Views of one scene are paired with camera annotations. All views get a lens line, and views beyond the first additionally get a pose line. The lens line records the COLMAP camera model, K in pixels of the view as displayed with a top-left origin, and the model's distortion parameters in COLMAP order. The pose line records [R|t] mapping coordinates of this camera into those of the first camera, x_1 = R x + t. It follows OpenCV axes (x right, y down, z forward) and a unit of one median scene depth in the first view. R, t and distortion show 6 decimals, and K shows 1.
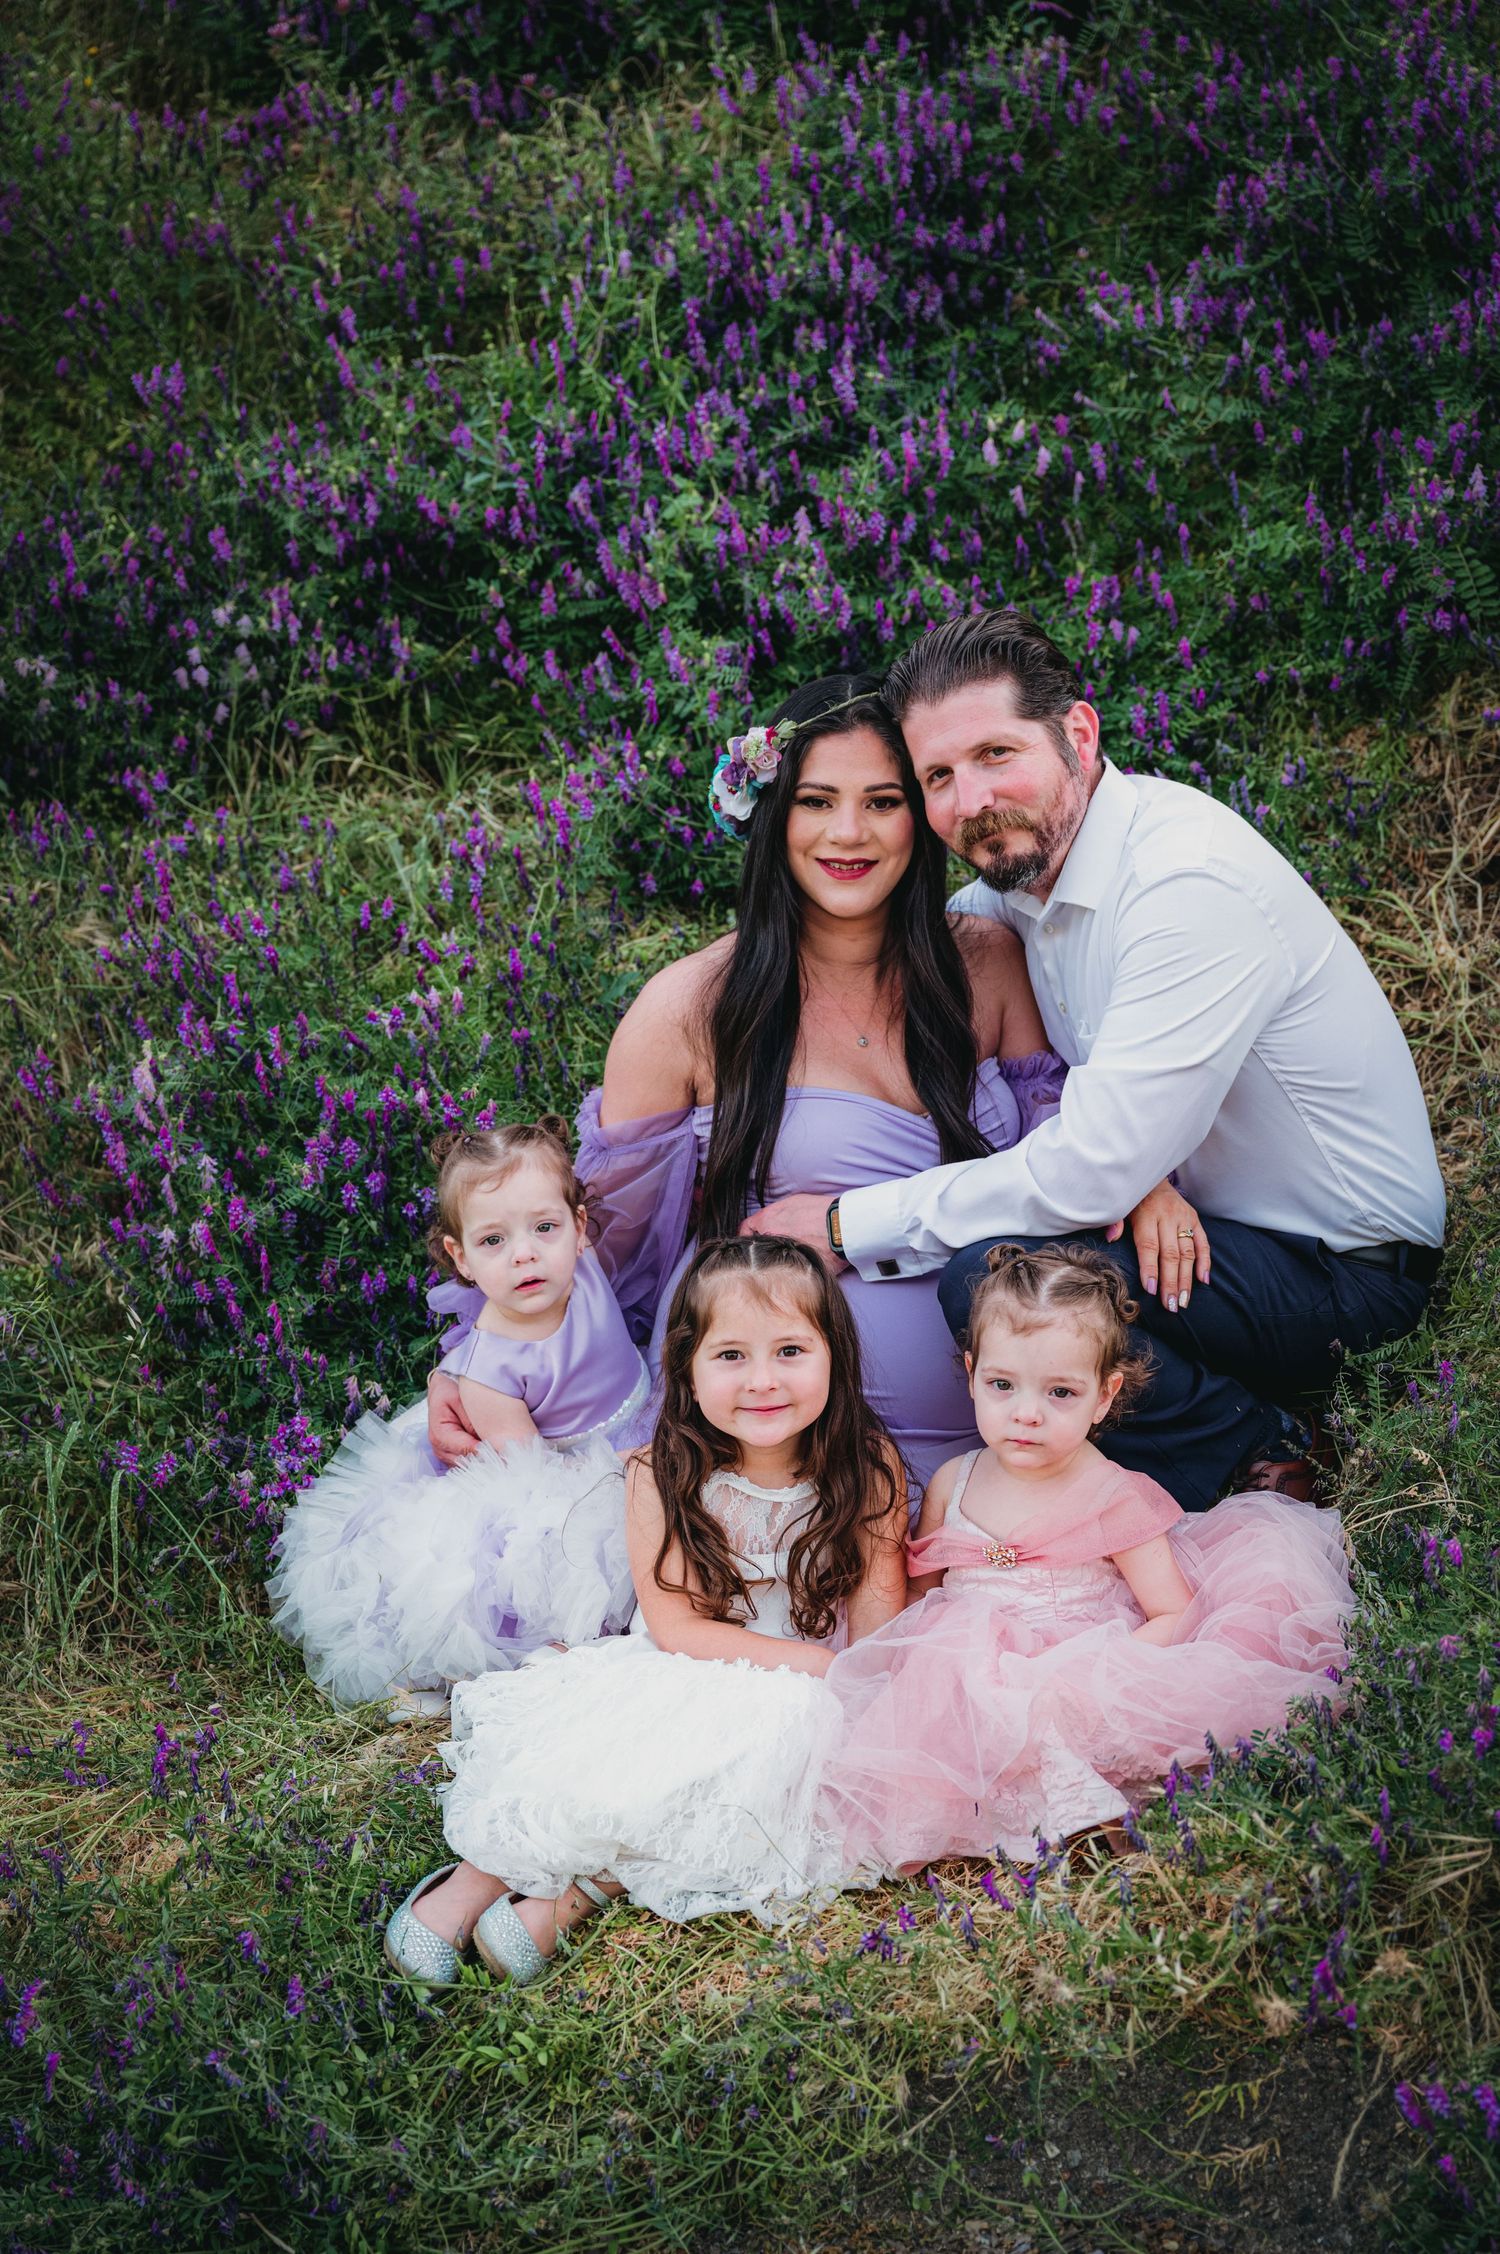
lens RADIAL K [[3139.7, 0, 744.4], [0, 3139.7, 1126.9], [0, 0, 1]] dist [-0.083651, 0.000000]
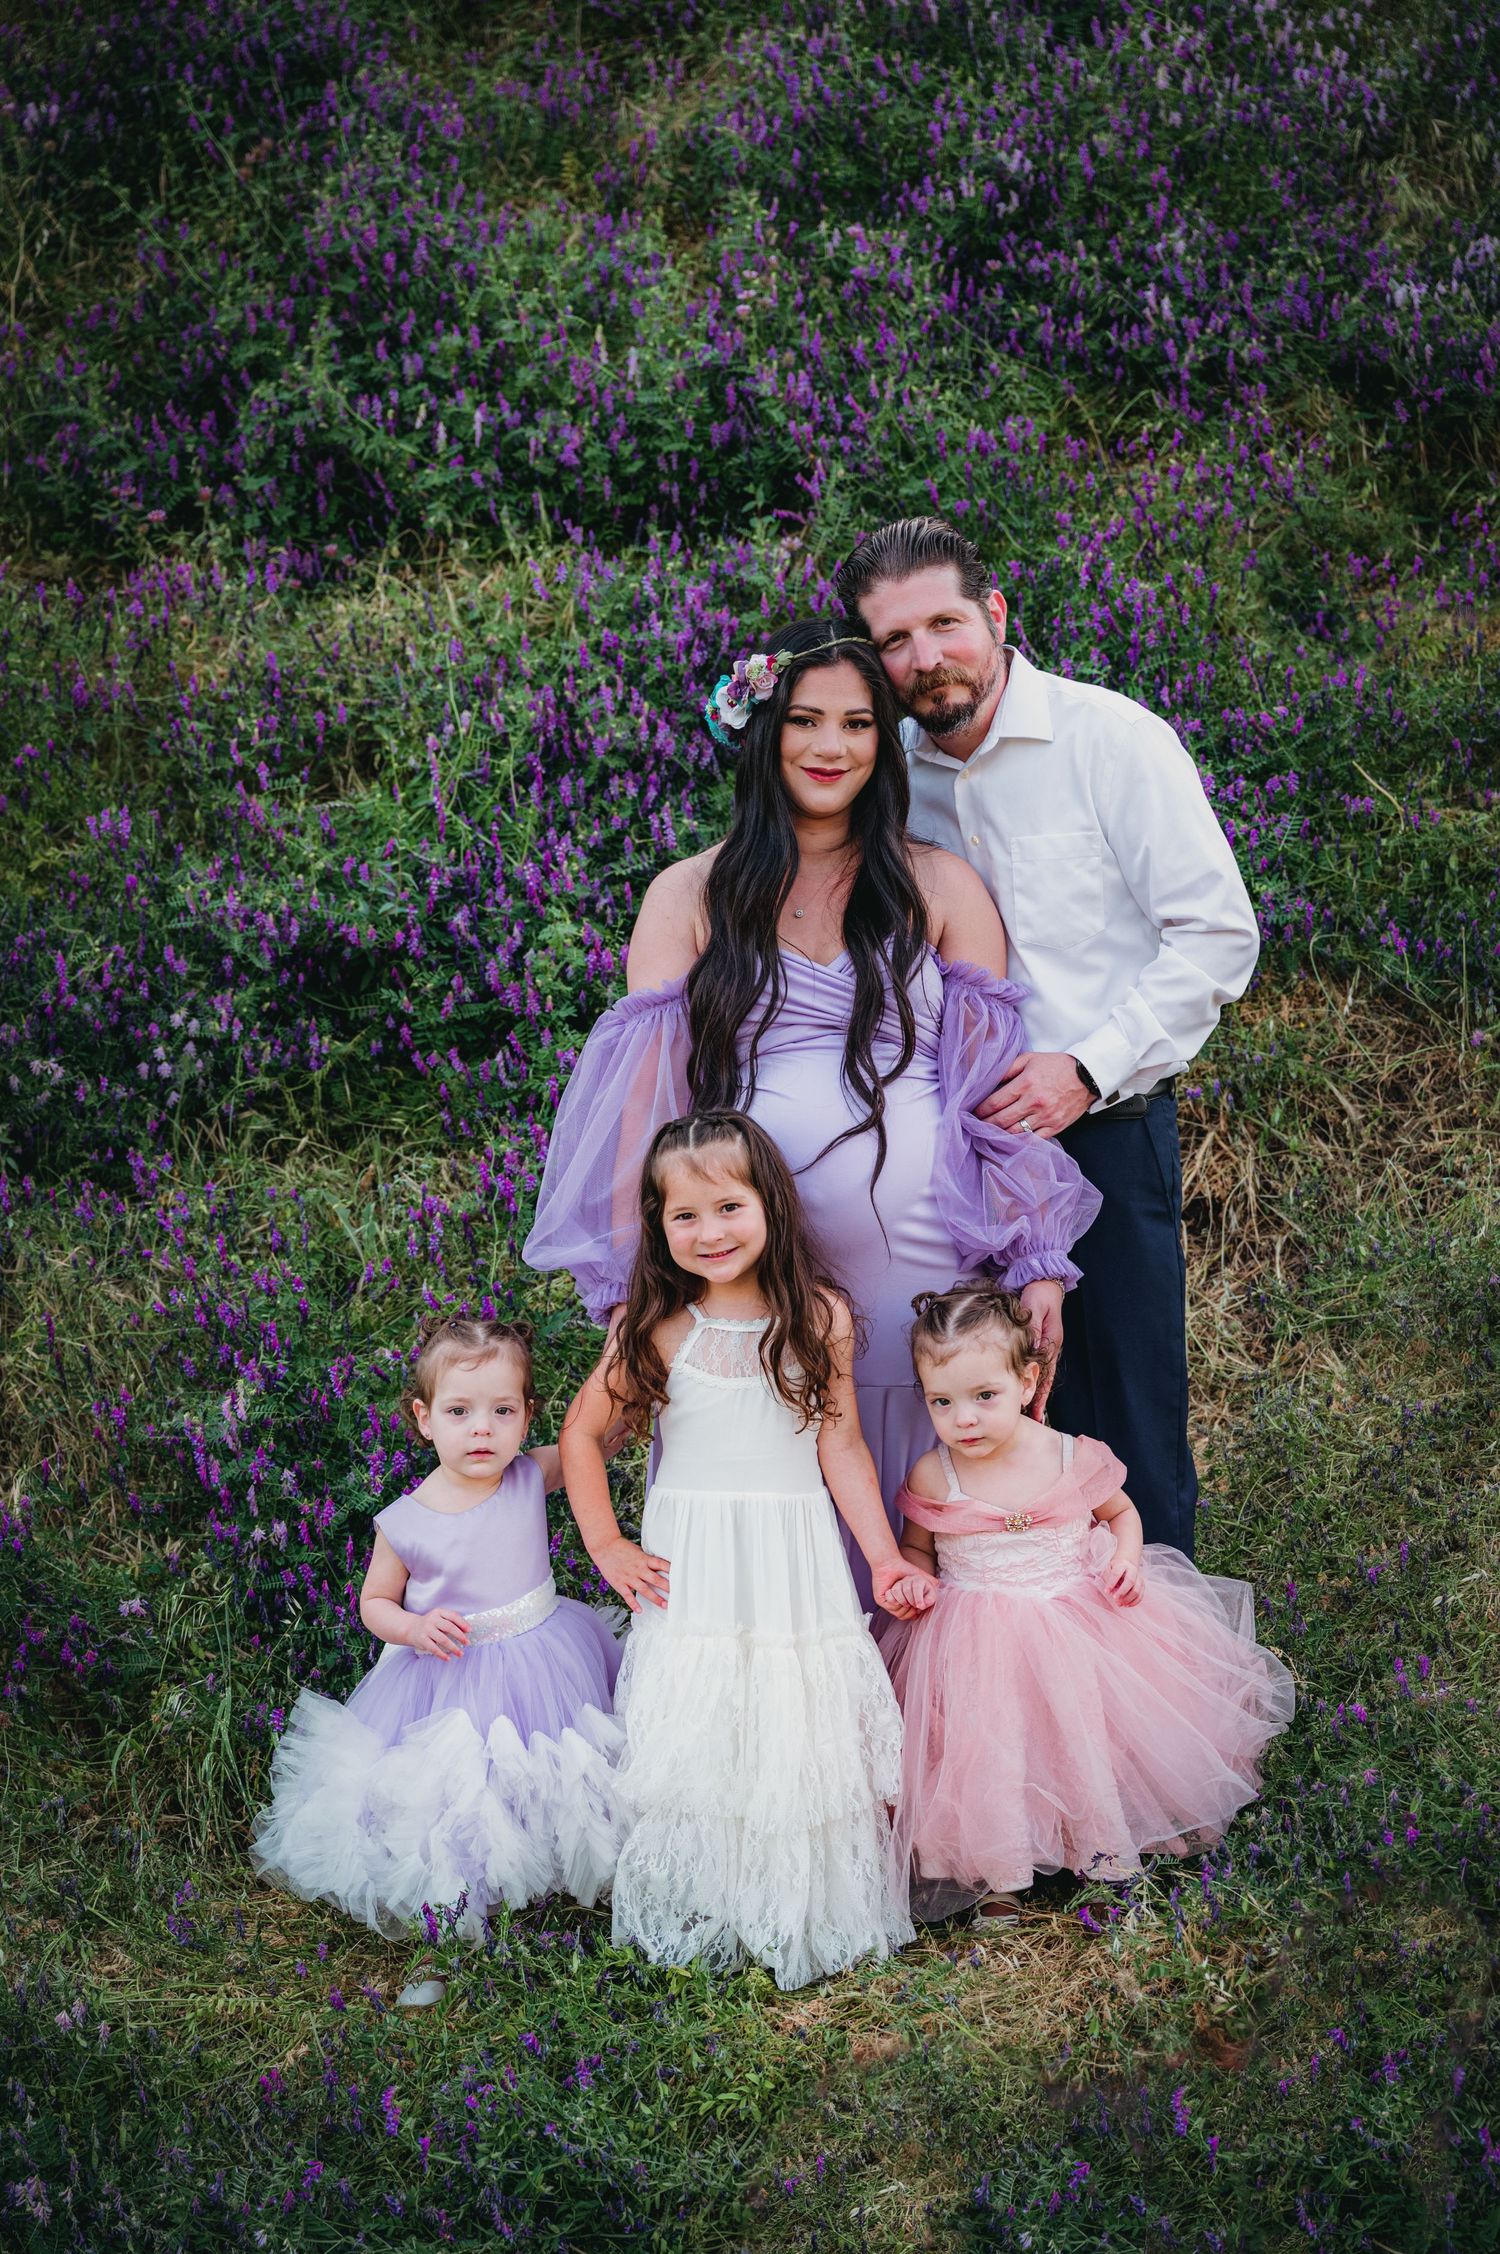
lens RADIAL K [[3139.7, 0, 757.1], [0, 3139.7, 1131.8], [0, 0, 1]] dist [-0.083651, 0.000000]
pose [[0.979667, -0.011861, 0.200279, -0.188161], [0.029869, 0.995749, -0.087135, -0.008177], [-0.198394, 0.091346, 0.975856, -0.218367]]
